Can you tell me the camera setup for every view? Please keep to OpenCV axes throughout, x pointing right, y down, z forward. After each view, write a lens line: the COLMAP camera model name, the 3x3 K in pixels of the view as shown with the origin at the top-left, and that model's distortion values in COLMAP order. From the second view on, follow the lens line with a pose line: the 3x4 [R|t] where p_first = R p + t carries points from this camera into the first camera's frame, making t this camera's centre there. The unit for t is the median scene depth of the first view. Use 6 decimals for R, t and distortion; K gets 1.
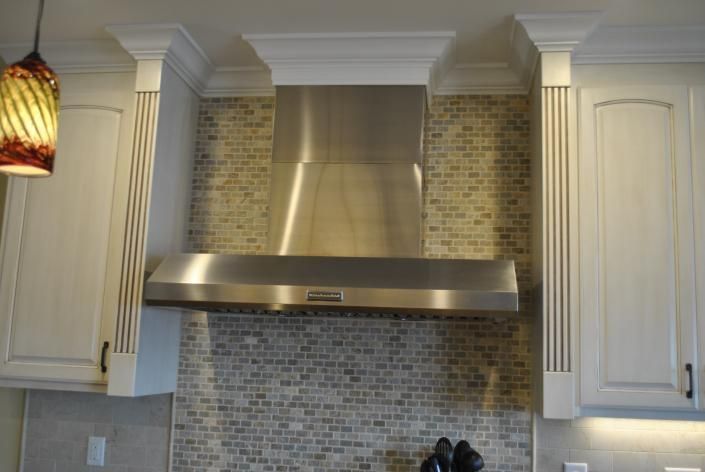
lens RADIAL K [[747.5, 0, 349.8], [0, 747.5, 229.8], [0, 0, 1]] dist [-0.057707, 0.000000]
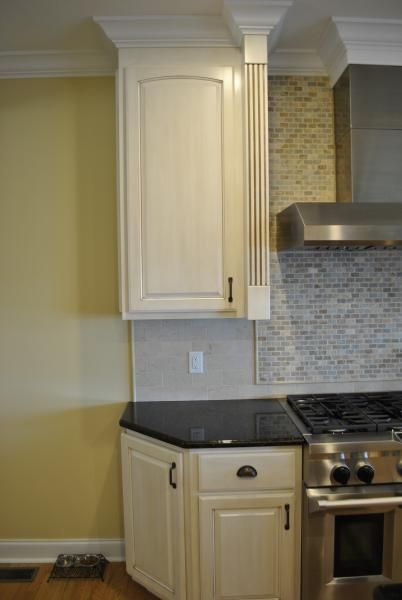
lens RADIAL K [[484.5, 0, 203.5], [0, 484.5, 304.9], [0, 0, 1]] dist [-0.073194, 0.002255]
pose [[0.982418, -0.062026, 0.176091, -0.485089], [0.022382, 0.975525, 0.218747, 0.017373], [-0.185349, -0.210959, 0.959761, 0.211963]]
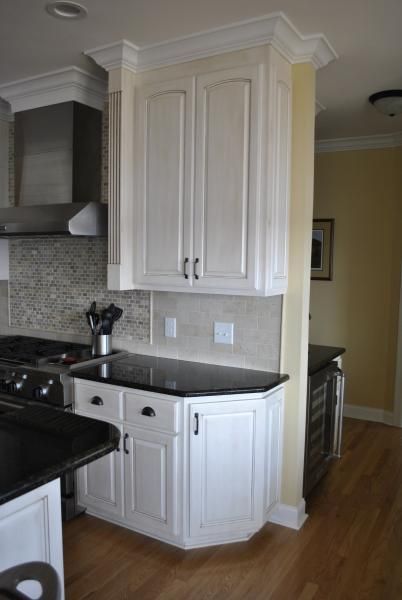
lens RADIAL K [[470.4, 0, 231.6], [0, 470.4, 291.8], [0, 0, 1]] dist [-0.077709, -0.015718]
pose [[0.946546, -0.001322, -0.322567, 0.740499], [0.073690, 0.974434, 0.212244, 0.033343], [0.314040, -0.224668, 0.922444, 0.045214]]
